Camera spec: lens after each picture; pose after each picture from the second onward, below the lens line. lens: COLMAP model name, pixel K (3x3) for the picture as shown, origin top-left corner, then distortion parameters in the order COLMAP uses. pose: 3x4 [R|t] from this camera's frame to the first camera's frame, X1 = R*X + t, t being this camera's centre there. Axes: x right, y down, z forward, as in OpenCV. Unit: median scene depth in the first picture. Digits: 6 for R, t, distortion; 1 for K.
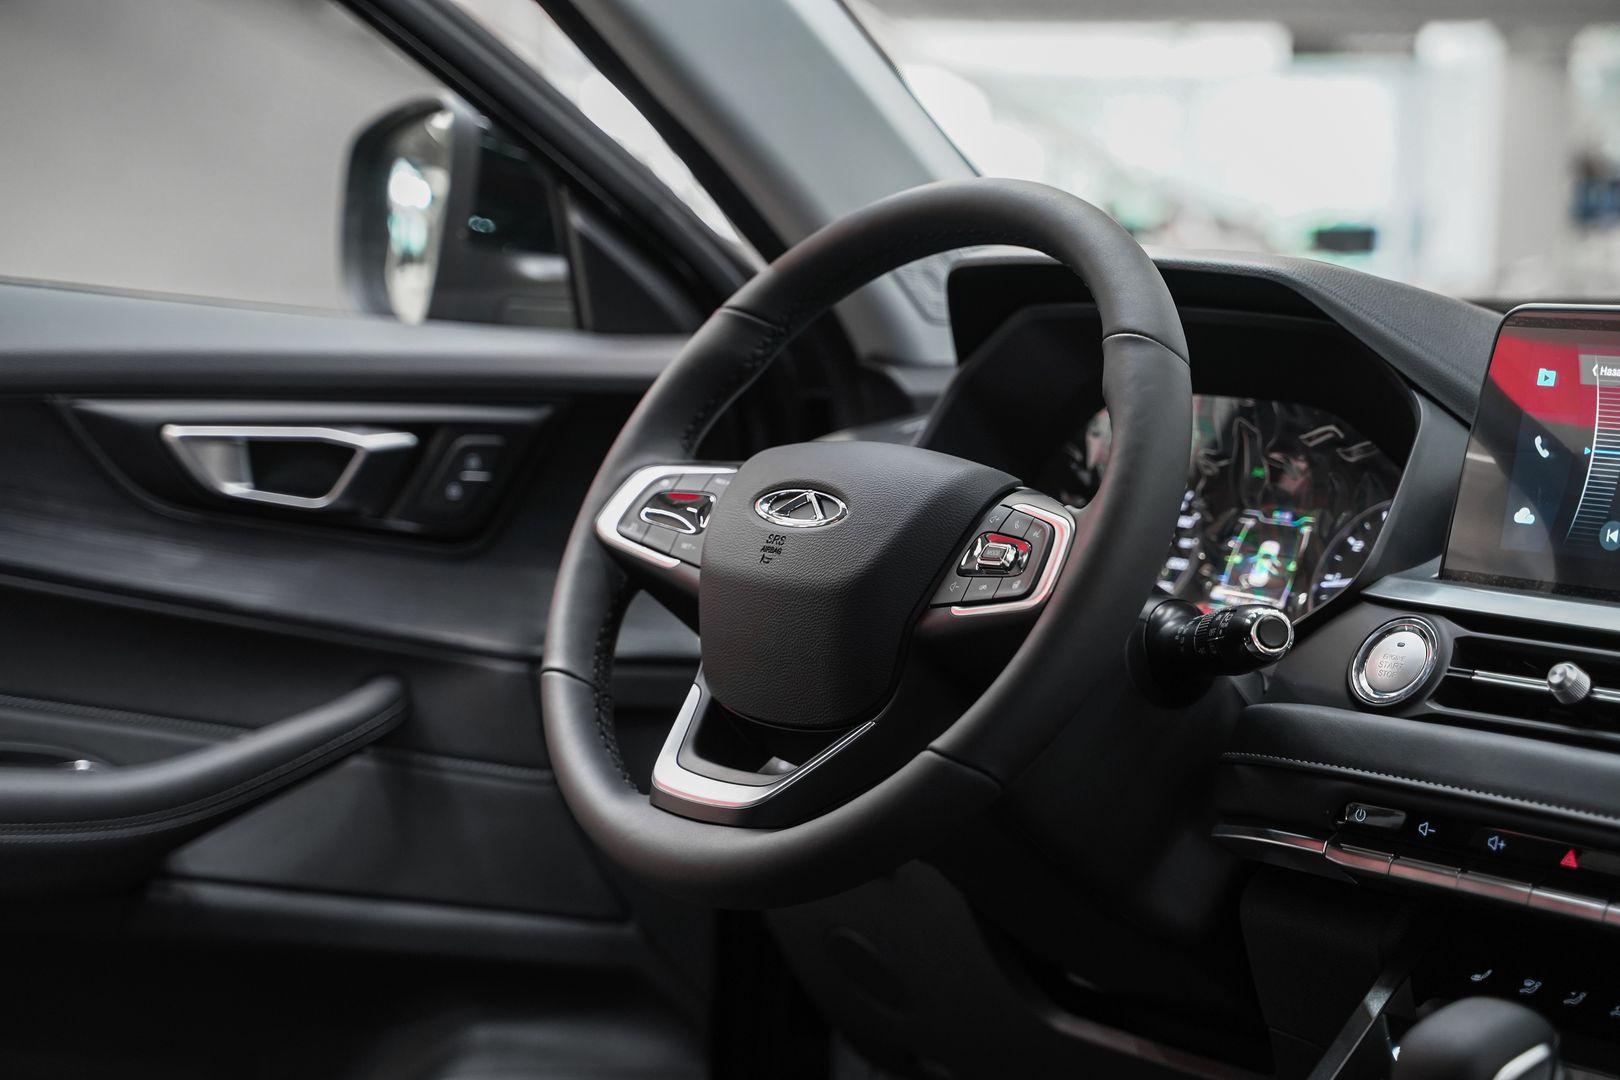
lens RADIAL K [[3276.1, 0, 810.5], [0, 3276.1, 526.4], [0, 0, 1]] dist [0.313888, 0.000000]
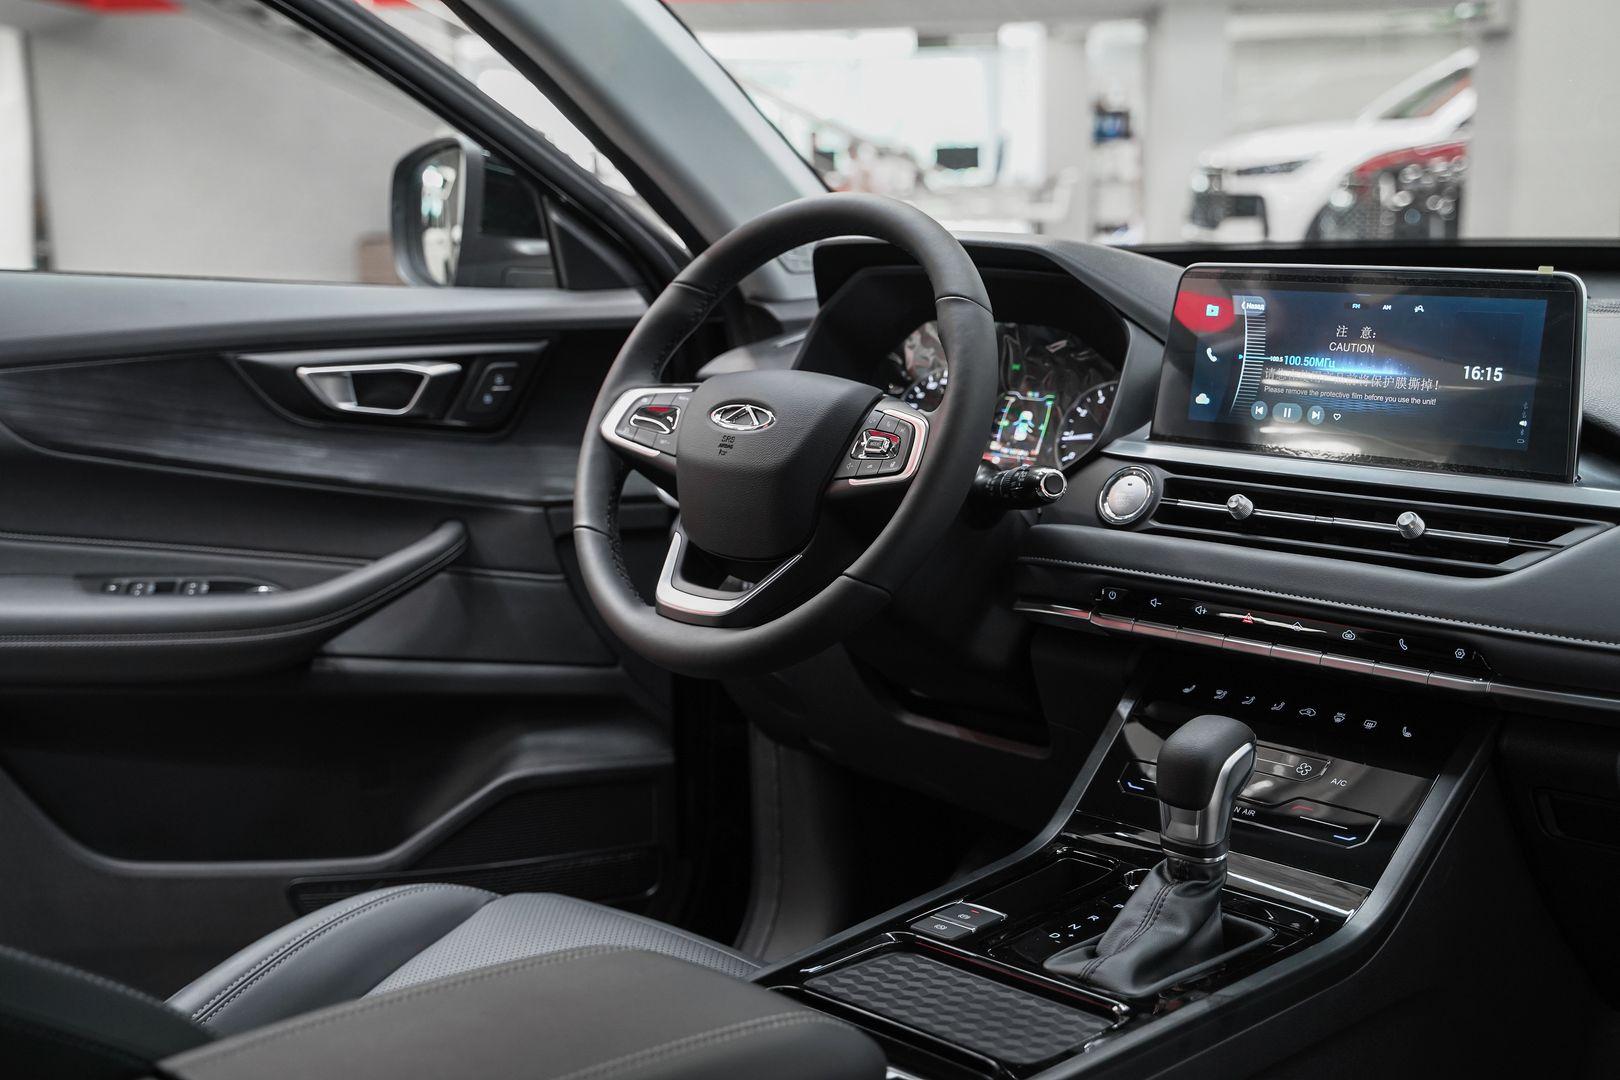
lens RADIAL K [[2028.1, 0, 807.4], [0, 2028.1, 530.9], [0, 0, 1]] dist [0.057059, 0.000000]
pose [[0.994746, -0.062199, 0.081311, -0.050676], [0.054421, 0.994027, 0.094595, -0.038930], [-0.086709, -0.089673, 0.992190, 0.044359]]
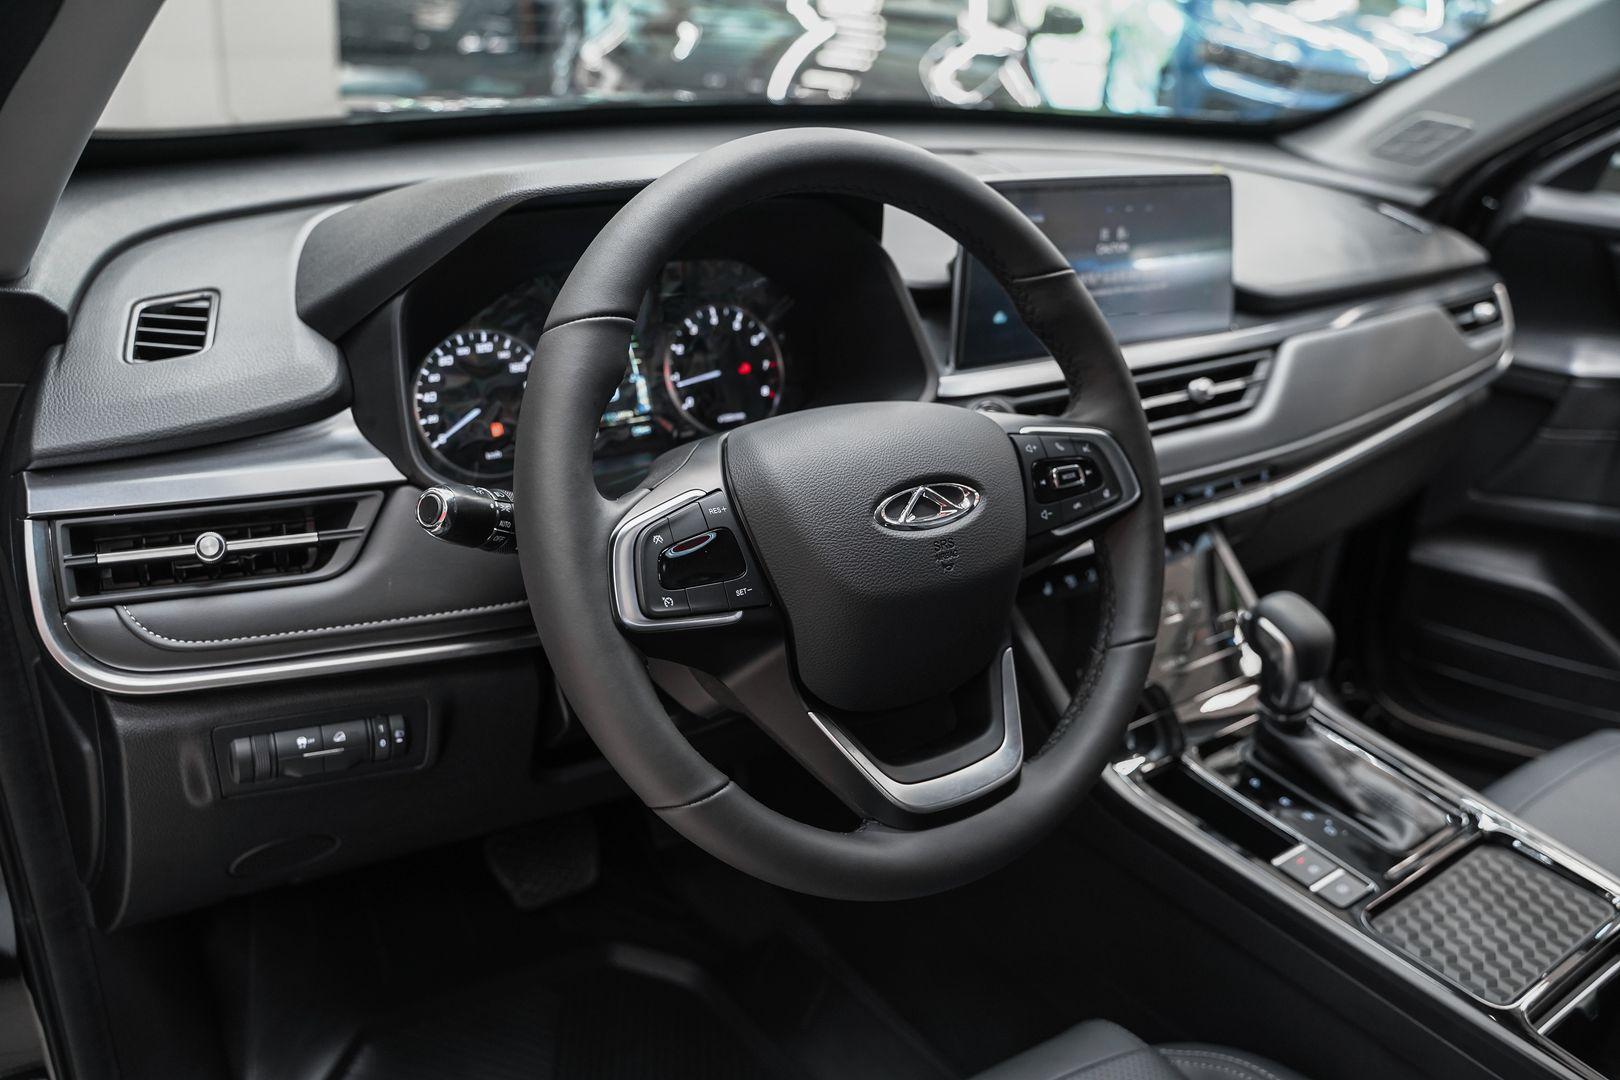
lens RADIAL K [[1308.5, 0, 810.1], [0, 1308.5, 540.7], [0, 0, 1]] dist [-0.095378, 0.060816]
pose [[0.069260, -0.446462, 0.892118, -0.353188], [0.008172, 0.894490, 0.447014, -0.168597], [-0.997565, -0.023670, 0.065601, 0.955840]]
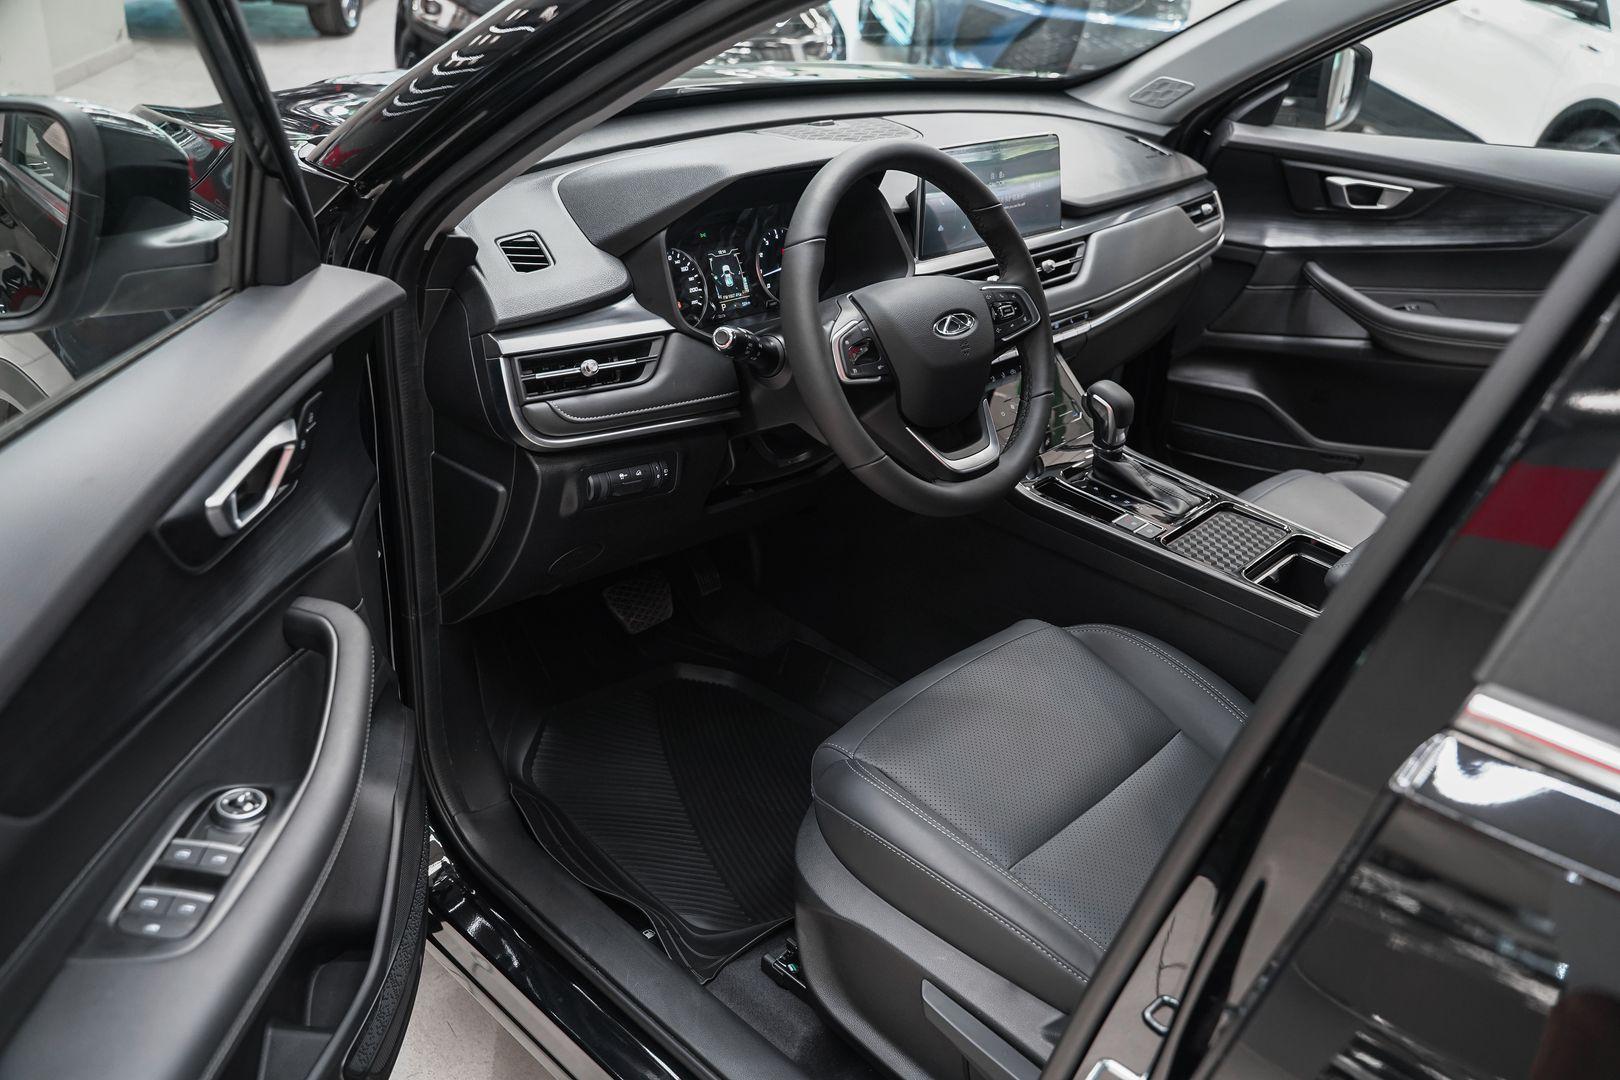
lens RADIAL K [[1308.5, 0, 809.8], [0, 1308.5, 555.1], [0, 0, 1]] dist [-0.095378, 0.060816]
pose [[-0.121648, -0.517118, 0.847225, -0.741765], [-0.008901, 0.854098, 0.520036, -0.298779], [-0.992533, 0.055720, -0.108502, 1.130983]]
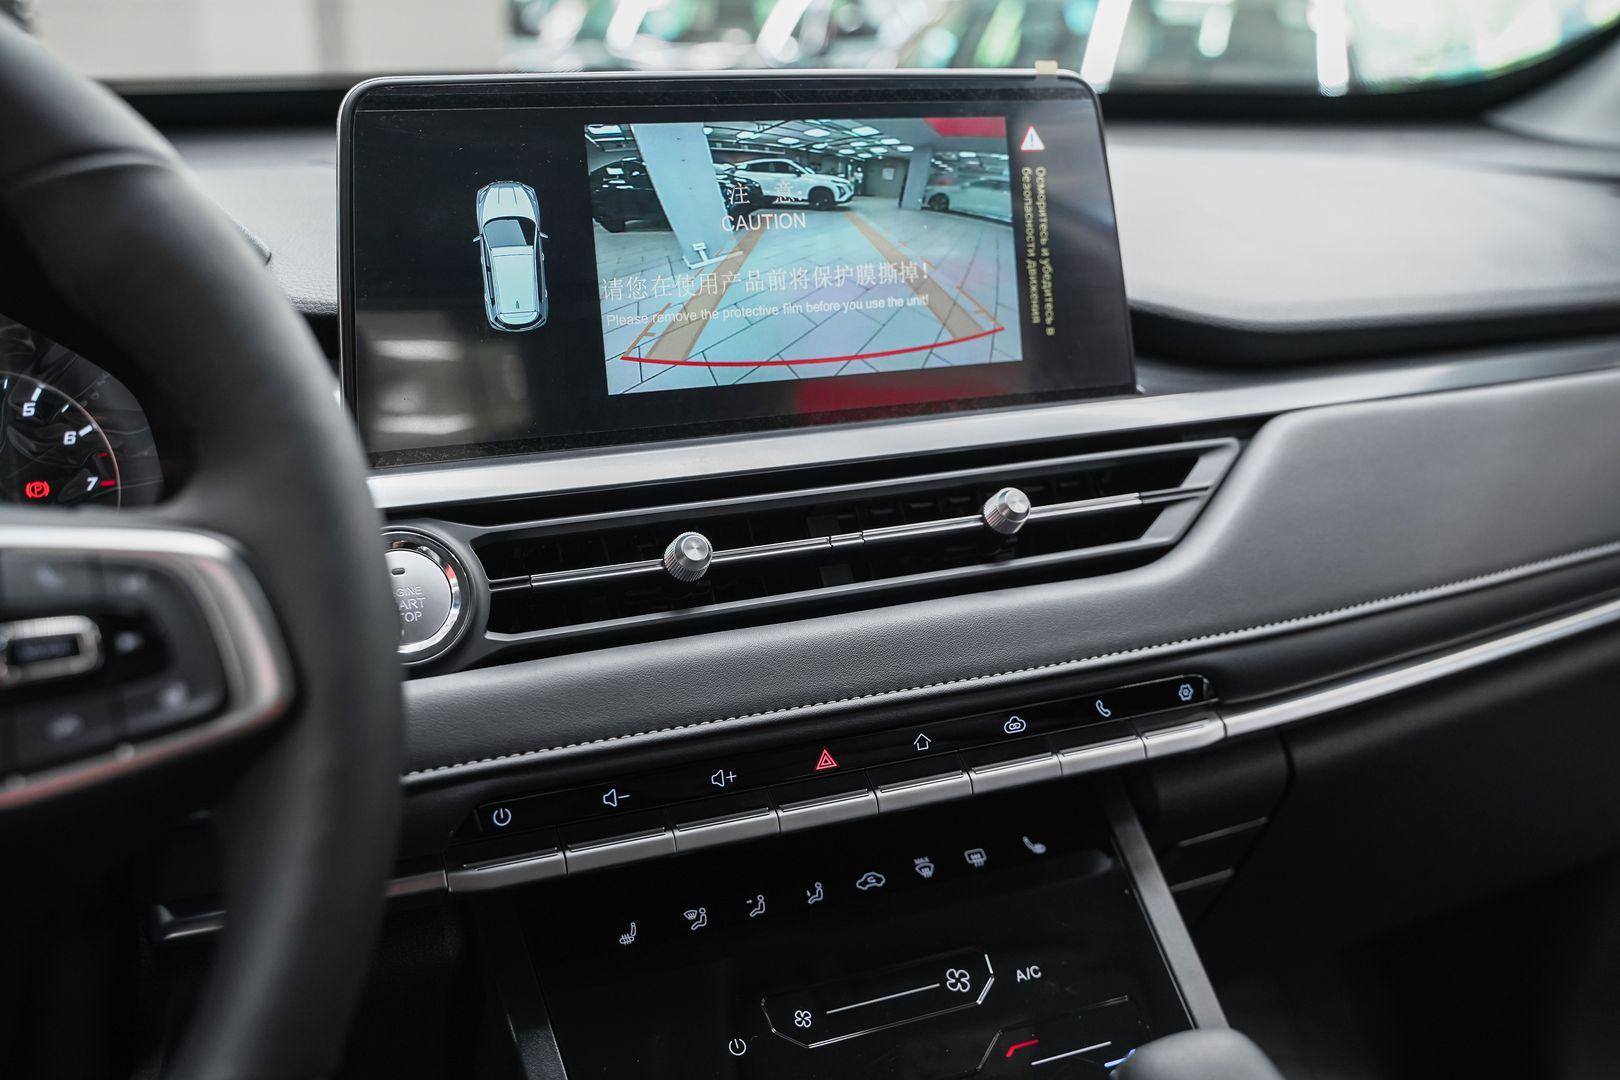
lens RADIAL K [[1672.2, 0, 806.0], [0, 1672.2, 538.2], [0, 0, 1]] dist [-0.025507, 0.000000]
pose [[0.280690, -0.285900, 0.916229, -0.114497], [0.105150, 0.958019, 0.266727, -0.053318], [-0.954021, 0.021474, 0.298968, 0.741742]]
